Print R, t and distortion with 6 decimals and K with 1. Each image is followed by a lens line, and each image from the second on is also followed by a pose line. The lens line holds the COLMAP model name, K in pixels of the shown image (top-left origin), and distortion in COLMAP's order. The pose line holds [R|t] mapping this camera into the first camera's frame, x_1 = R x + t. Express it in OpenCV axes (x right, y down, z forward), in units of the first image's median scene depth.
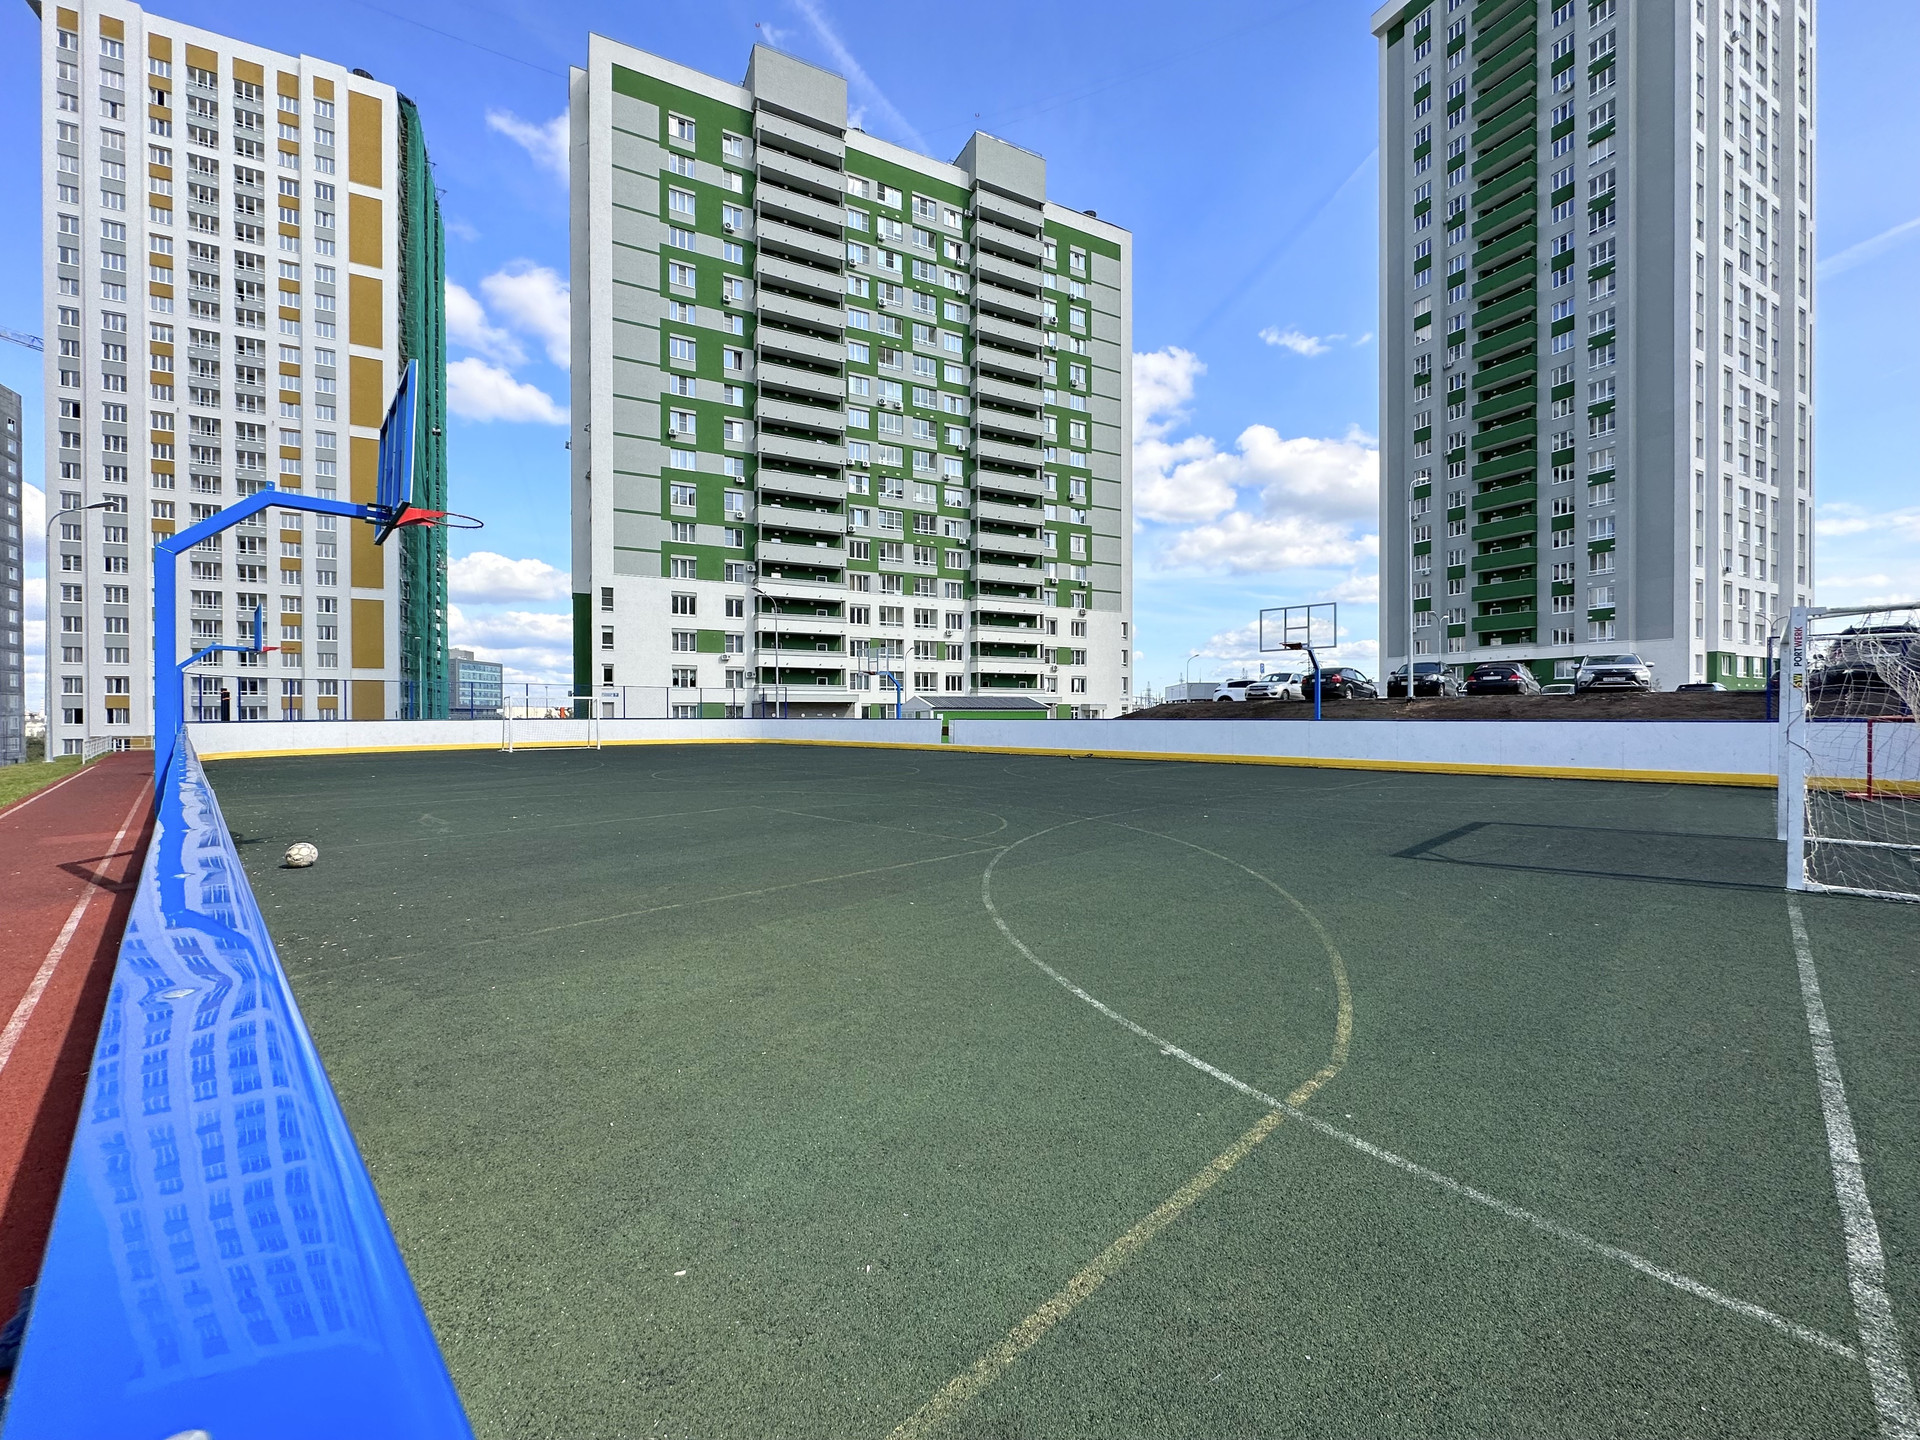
lens RADIAL K [[767.2, 0, 961.3], [0, 767.2, 715.9], [0, 0, 1]] dist [-0.001408, 0.000329]
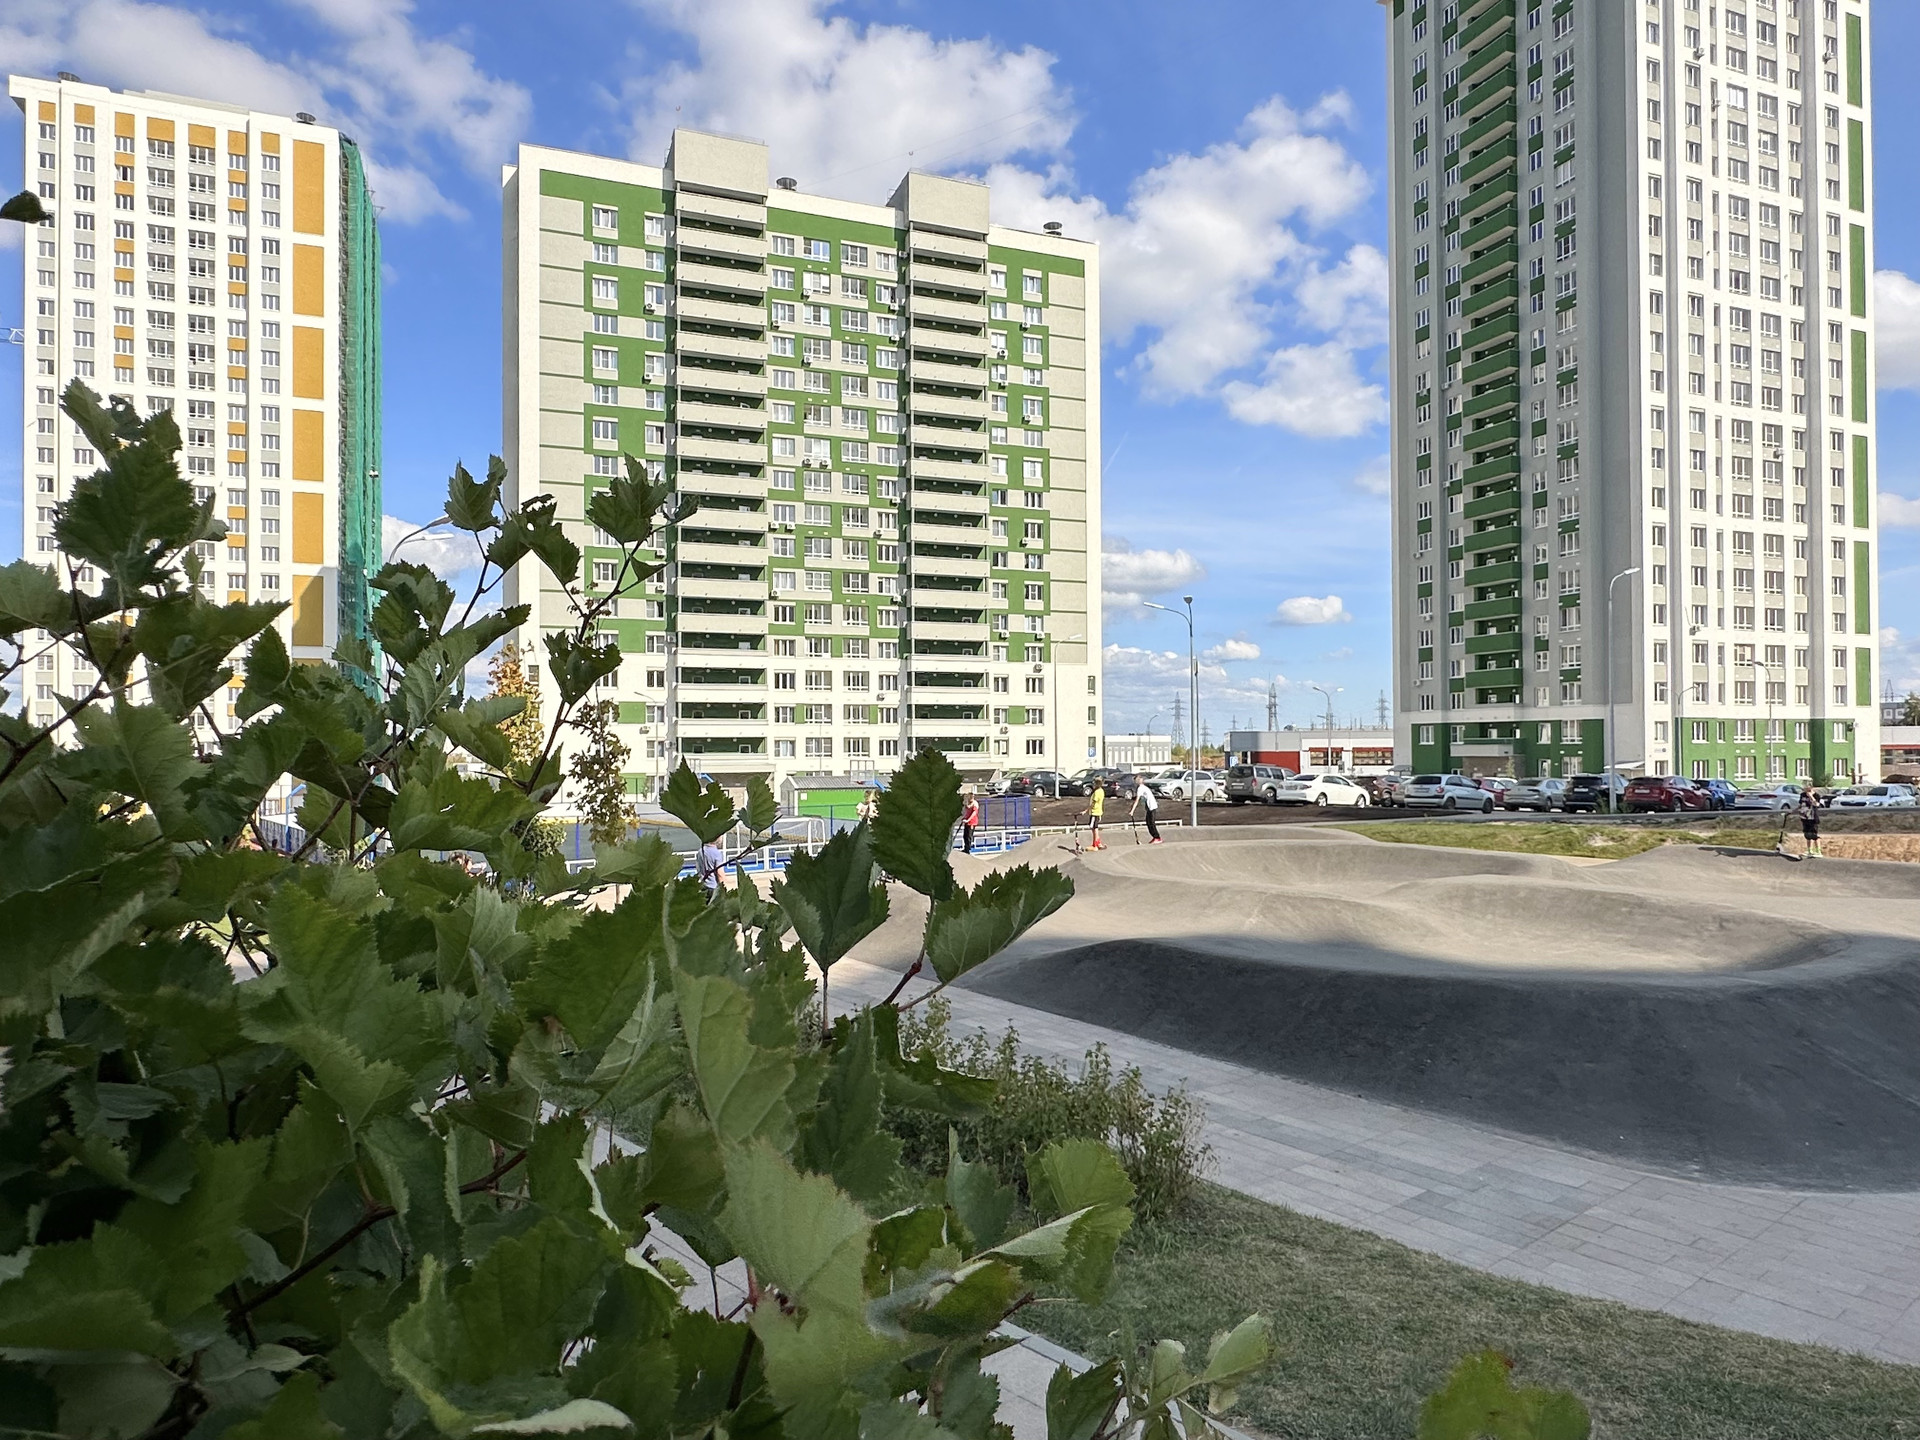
lens RADIAL K [[1137.0, 0, 958.1], [0, 1137.0, 729.7], [0, 0, 1]] dist [0.003062, -0.001861]
pose [[0.993851, -0.003977, -0.110658, 0.235903], [0.002157, 0.999861, -0.016558, -0.042636], [0.110708, 0.016218, 0.993721, -0.394657]]
